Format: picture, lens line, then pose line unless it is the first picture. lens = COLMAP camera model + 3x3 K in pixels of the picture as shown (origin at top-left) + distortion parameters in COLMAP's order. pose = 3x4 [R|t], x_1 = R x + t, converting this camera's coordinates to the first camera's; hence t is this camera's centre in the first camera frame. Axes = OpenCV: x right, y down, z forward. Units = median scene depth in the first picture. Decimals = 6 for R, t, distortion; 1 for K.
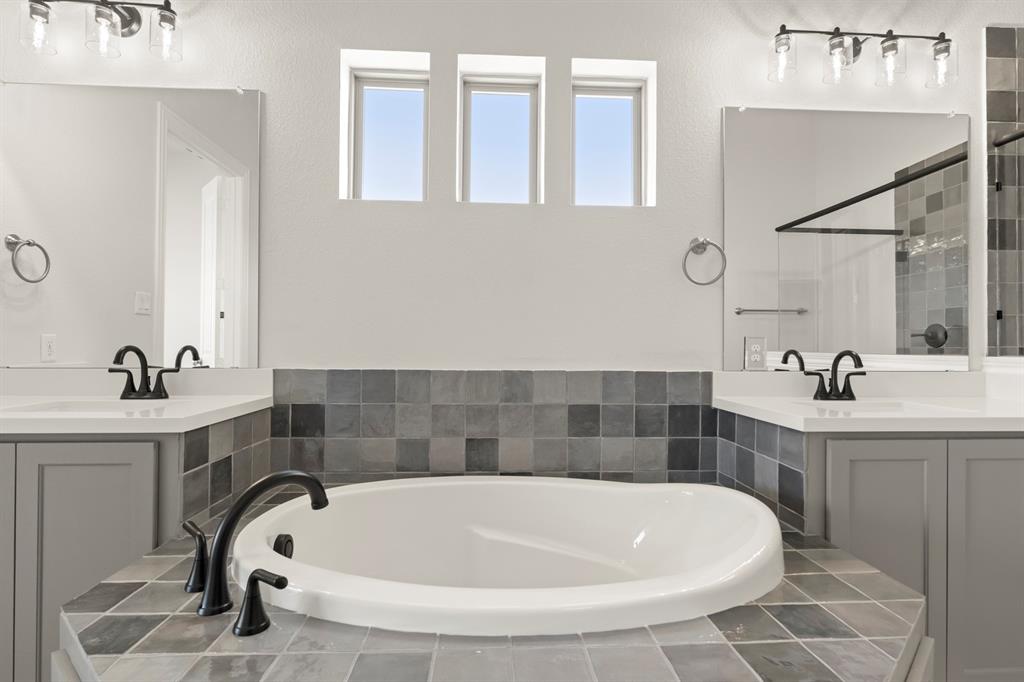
lens RADIAL K [[496.7, 0, 514.0], [0, 496.7, 343.4], [0, 0, 1]] dist [-0.001398, -0.000006]
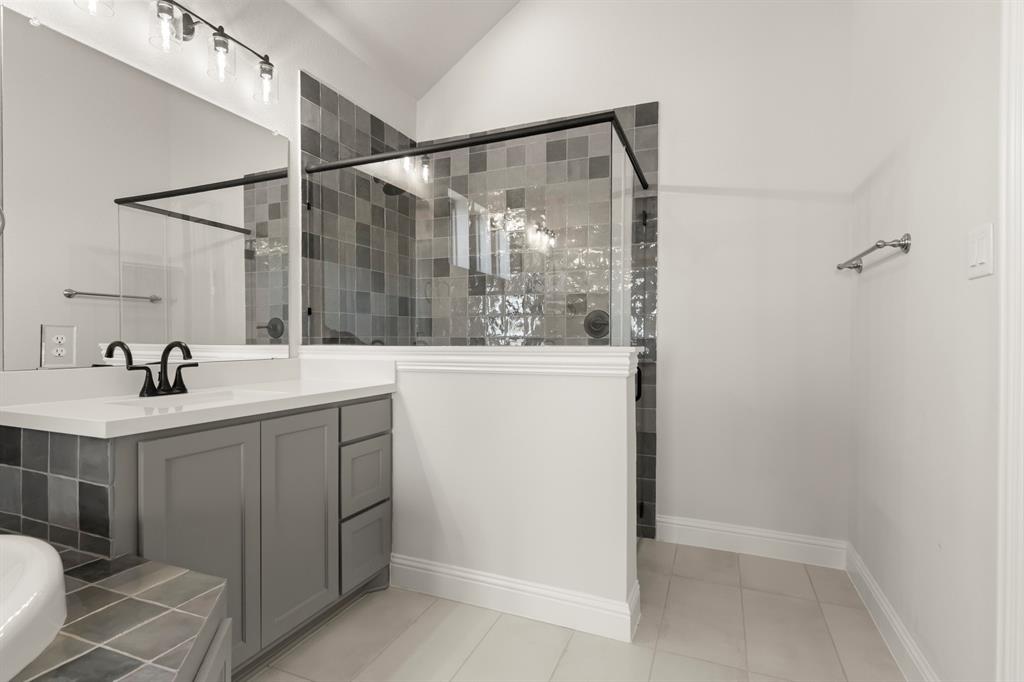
lens RADIAL K [[496.7, 0, 515.8], [0, 496.7, 342.8], [0, 0, 1]] dist [-0.001398, -0.000006]
pose [[0.429500, -0.011212, 0.902997, 0.090166], [-0.003656, 0.999893, 0.014154, 0.001133], [-0.903060, -0.009380, 0.429413, 0.010504]]
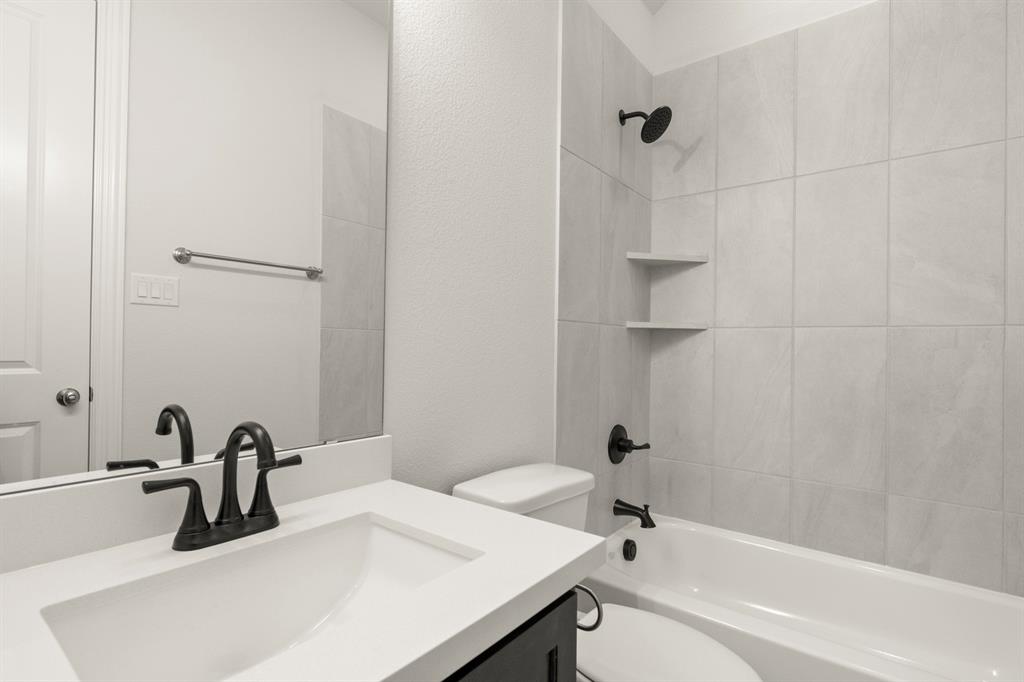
lens RADIAL K [[496.7, 0, 511.8], [0, 496.7, 346.8], [0, 0, 1]] dist [-0.001398, -0.000006]
pose [[0.656798, 0.015110, 0.753915, -0.840833], [-0.011606, 0.999883, -0.009929, -0.054245], [-0.753978, -0.002228, 0.656896, 0.465908]]
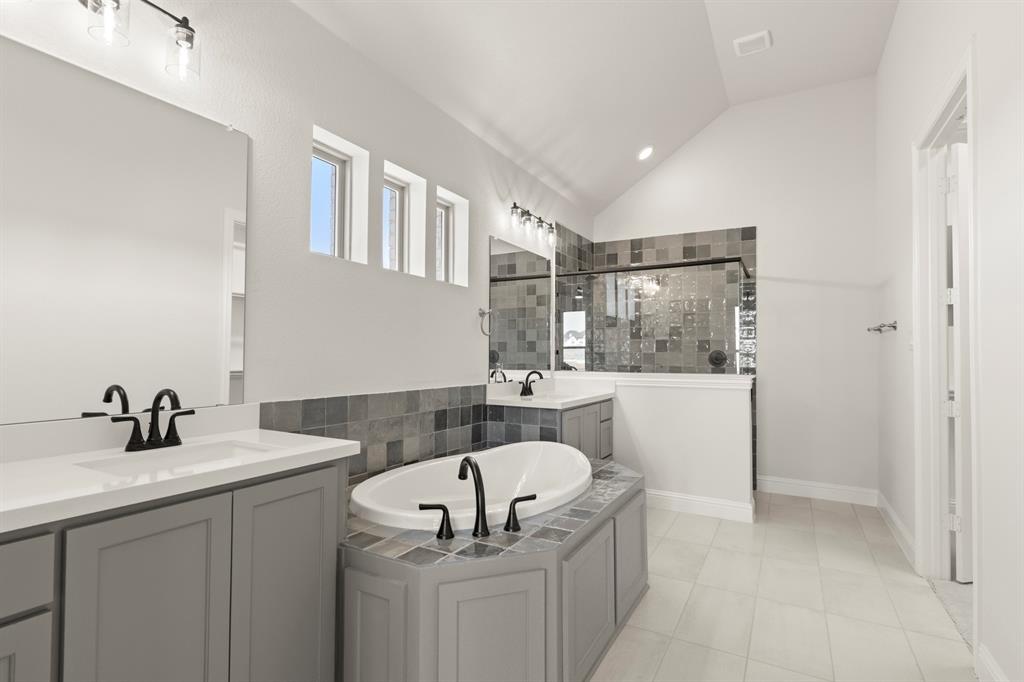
lens RADIAL K [[496.7, 0, 517.5], [0, 496.7, 341.6], [0, 0, 1]] dist [-0.001398, -0.000006]
pose [[0.527511, 0.021791, 0.849268, -1.063655], [-0.009288, 0.999759, -0.019883, -0.061526], [-0.849497, 0.002601, 0.527587, -0.024667]]
